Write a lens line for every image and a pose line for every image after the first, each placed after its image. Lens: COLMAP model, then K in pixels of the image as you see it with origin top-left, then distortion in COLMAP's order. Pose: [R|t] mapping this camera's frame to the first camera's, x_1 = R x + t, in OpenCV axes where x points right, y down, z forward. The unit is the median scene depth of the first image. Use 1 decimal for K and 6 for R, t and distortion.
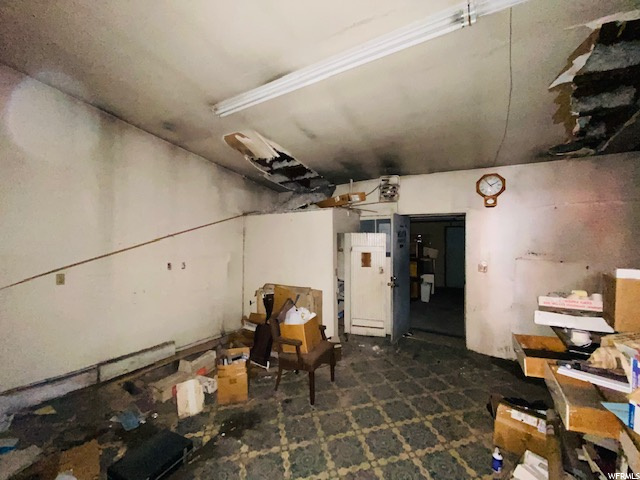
lens RADIAL K [[258.8, 0, 315.1], [0, 258.8, 234.2], [0, 0, 1]] dist [-0.015830, -0.003529]
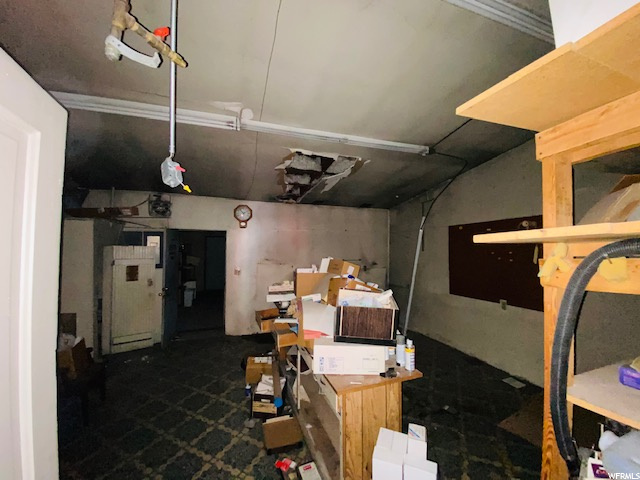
lens RADIAL K [[258.8, 0, 322.6], [0, 258.8, 238.9], [0, 0, 1]] dist [-0.015830, -0.003529]
pose [[0.613440, 0.013924, 0.789619, -0.158978], [-0.011456, 0.999896, -0.008732, -0.037663], [-0.789658, -0.003690, 0.613536, -0.204688]]
